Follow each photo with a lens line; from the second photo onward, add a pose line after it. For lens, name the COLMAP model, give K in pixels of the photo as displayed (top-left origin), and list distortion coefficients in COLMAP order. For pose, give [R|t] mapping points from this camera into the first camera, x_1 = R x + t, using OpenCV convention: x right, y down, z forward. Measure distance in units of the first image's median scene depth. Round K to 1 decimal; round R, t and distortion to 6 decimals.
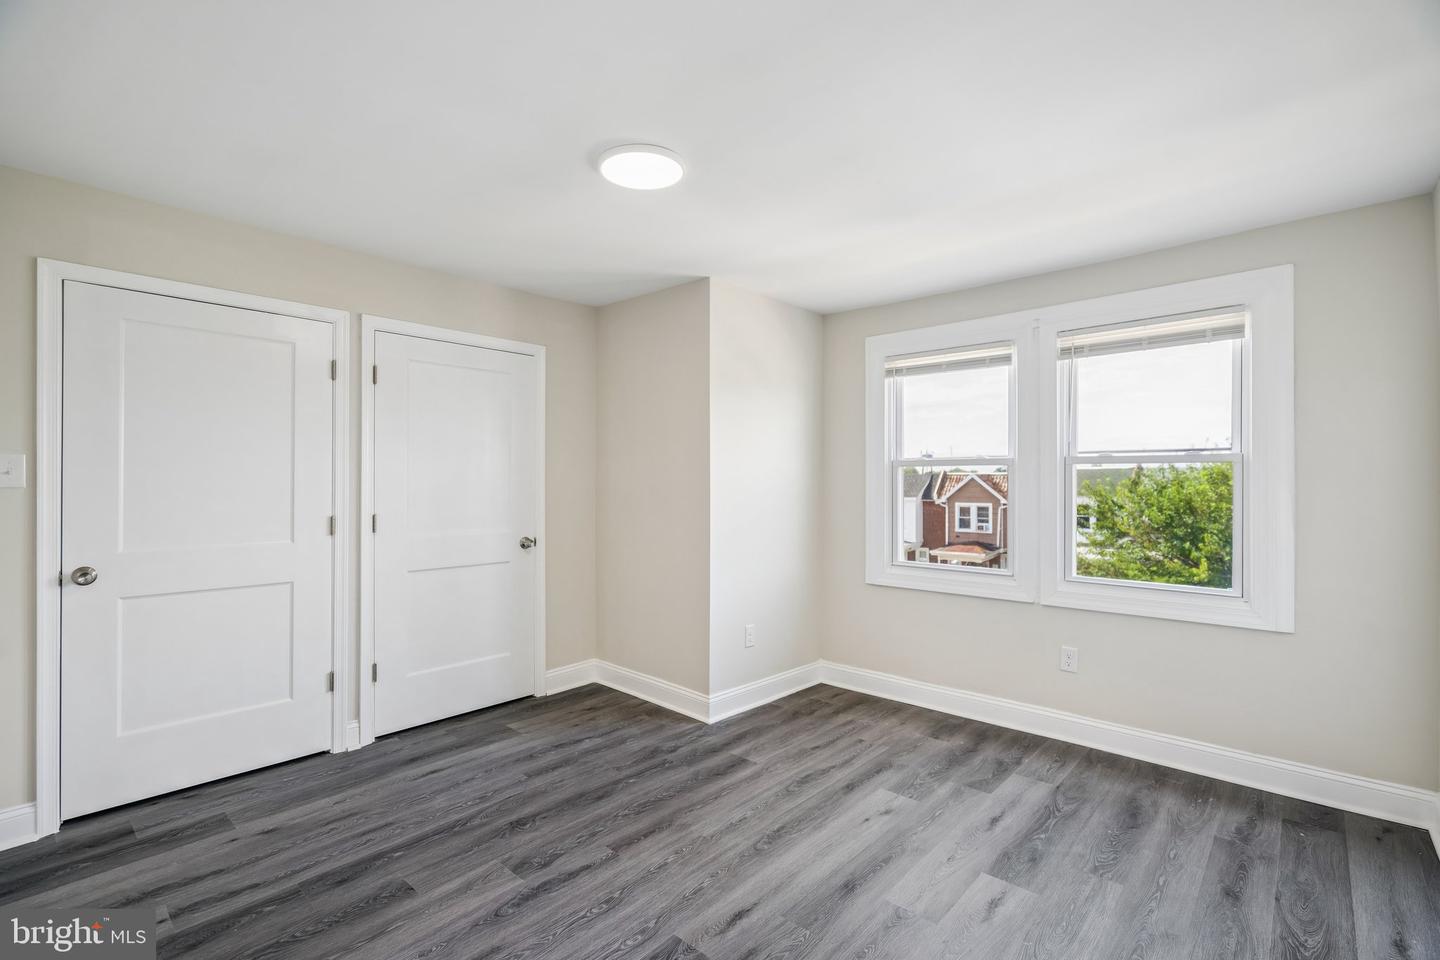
lens RADIAL K [[661.5, 0, 720.7], [0, 661.5, 478.3], [0, 0, 1]] dist [-0.002164, -0.000048]
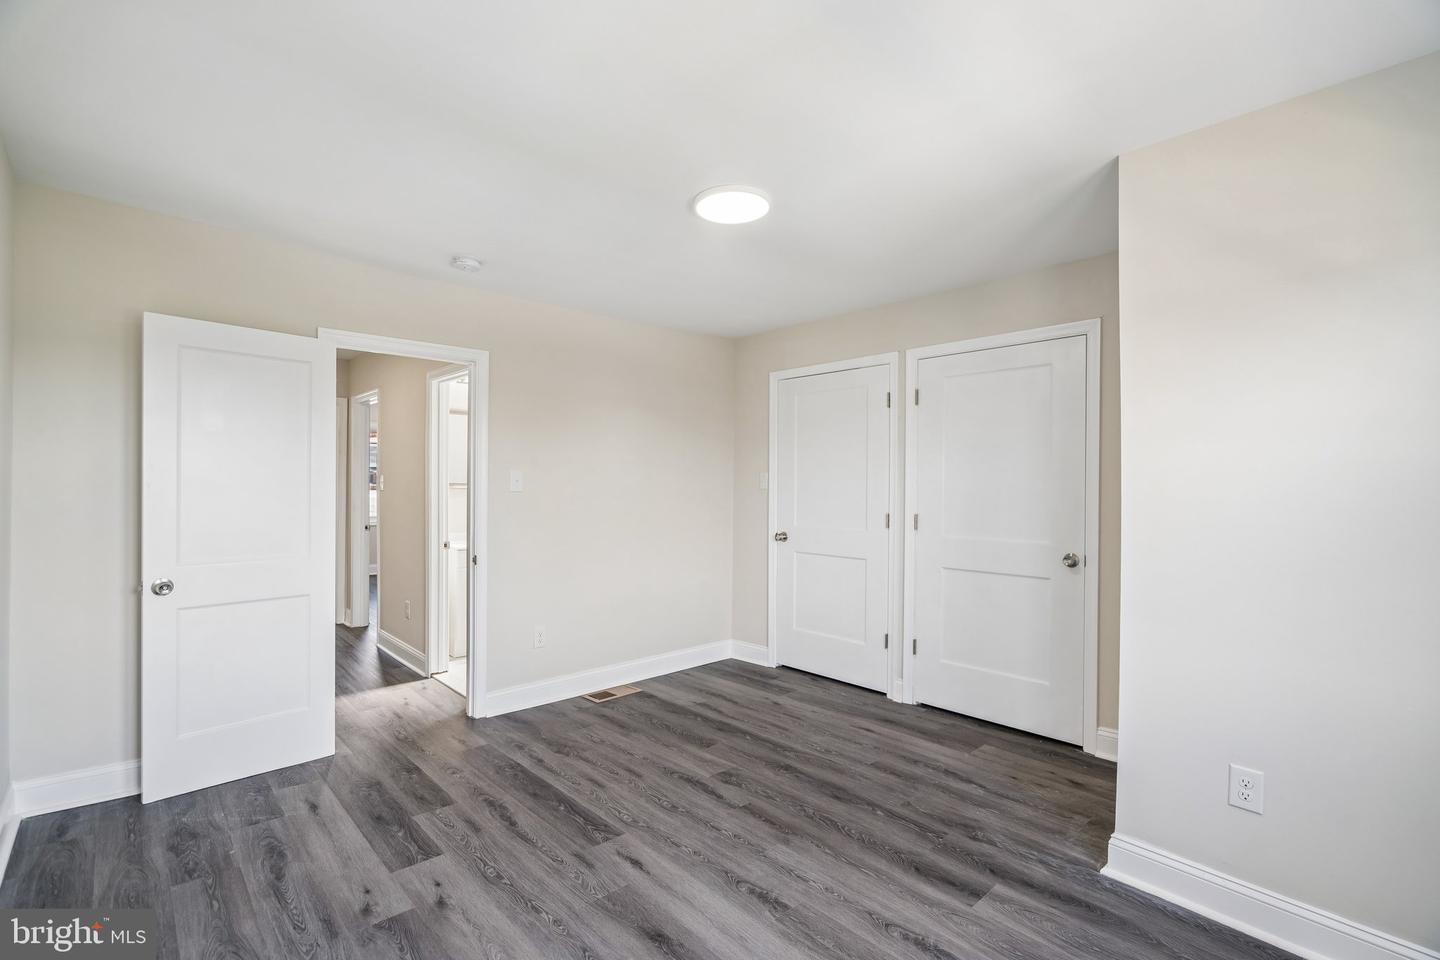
lens RADIAL K [[654.6, 0, 711.7], [0, 654.6, 488.5], [0, 0, 1]] dist [-0.004335, 0.000365]
pose [[-0.095484, 0.001058, -0.995430, 0.764528], [-0.003897, 0.999991, 0.001437, 0.008582], [0.995423, 0.004016, -0.095479, 0.829248]]
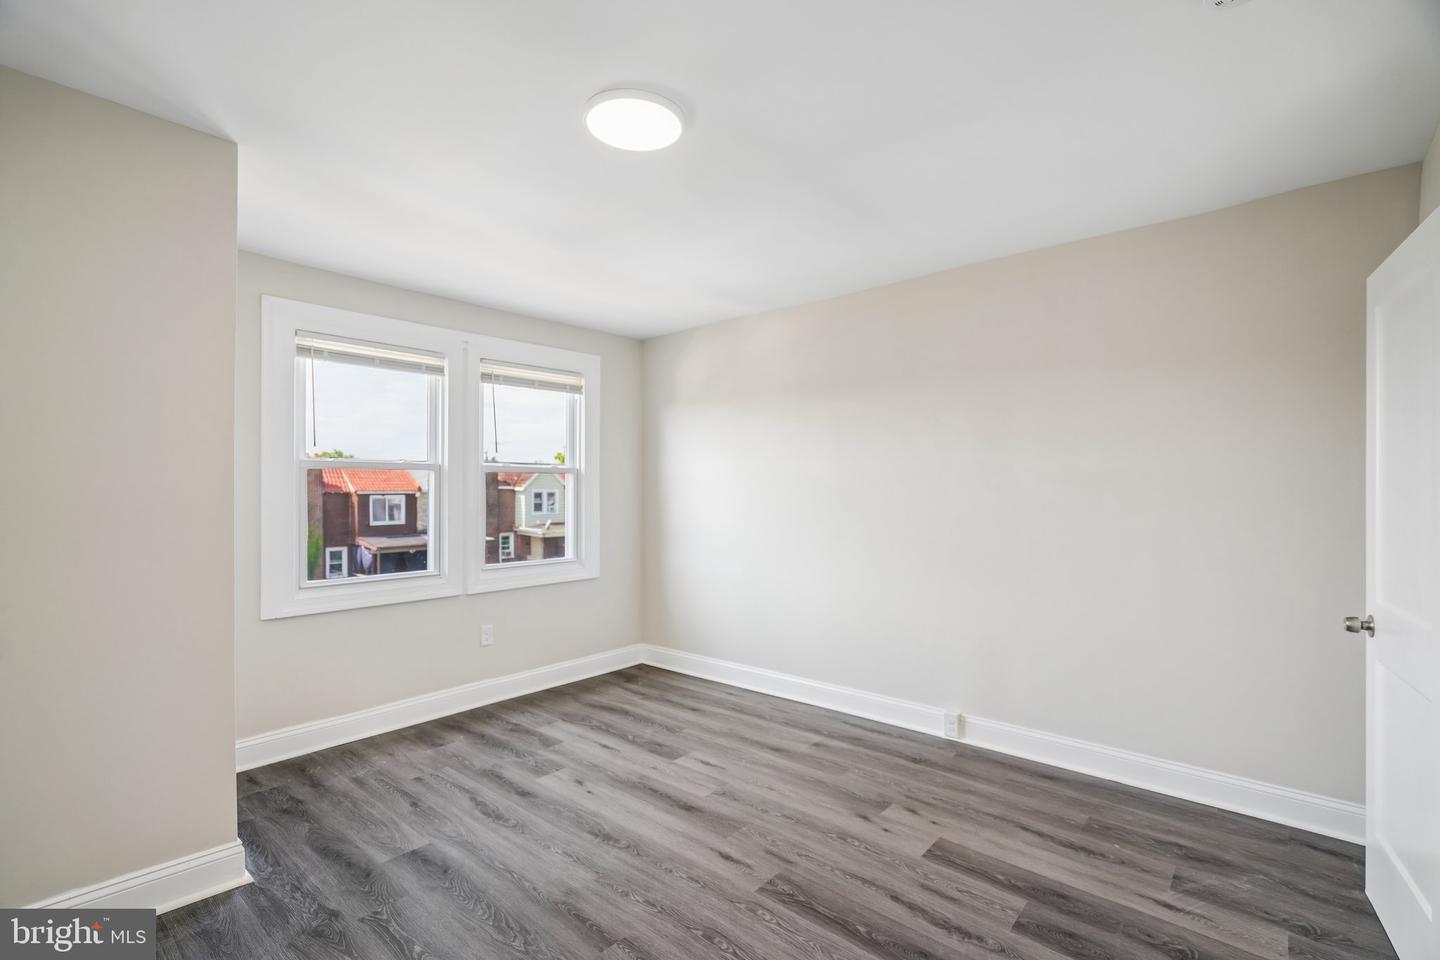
lens RADIAL K [[654.6, 0, 711.7], [0, 654.6, 488.5], [0, 0, 1]] dist [-0.004335, 0.000365]
pose [[-0.020970, -0.002080, 0.999778, -0.755660], [-0.006927, 0.999974, 0.001936, 0.004659], [-0.999756, -0.006885, -0.020983, 0.708879]]
